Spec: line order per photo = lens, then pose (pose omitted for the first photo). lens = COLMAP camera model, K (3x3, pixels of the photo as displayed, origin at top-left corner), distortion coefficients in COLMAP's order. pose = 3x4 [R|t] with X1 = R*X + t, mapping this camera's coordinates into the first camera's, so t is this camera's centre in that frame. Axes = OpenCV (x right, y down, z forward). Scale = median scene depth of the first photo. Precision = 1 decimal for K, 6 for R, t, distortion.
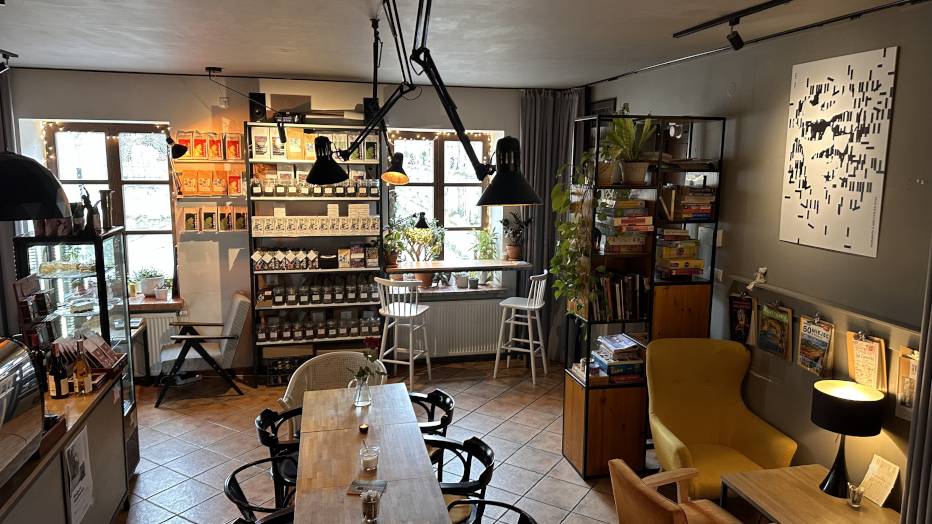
lens RADIAL K [[627.9, 0, 467.7], [0, 627.9, 255.6], [0, 0, 1]] dist [0.083526, -0.025543]
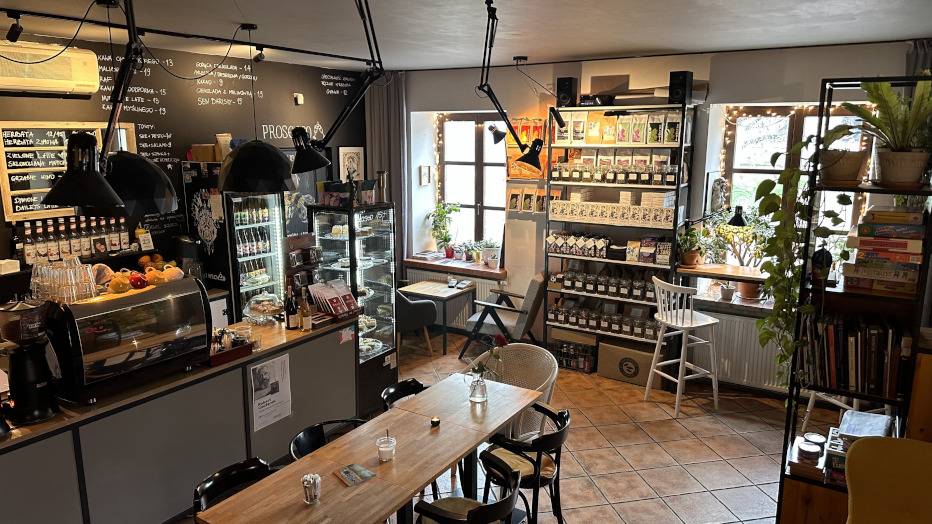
lens RADIAL K [[627.9, 0, 462.4], [0, 627.9, 261.7], [0, 0, 1]] dist [0.083526, -0.025543]
pose [[0.725222, 0.130235, -0.676086, 0.250980], [-0.102529, 0.991427, 0.080998, -0.029454], [0.680838, 0.010577, 0.732357, 0.152679]]
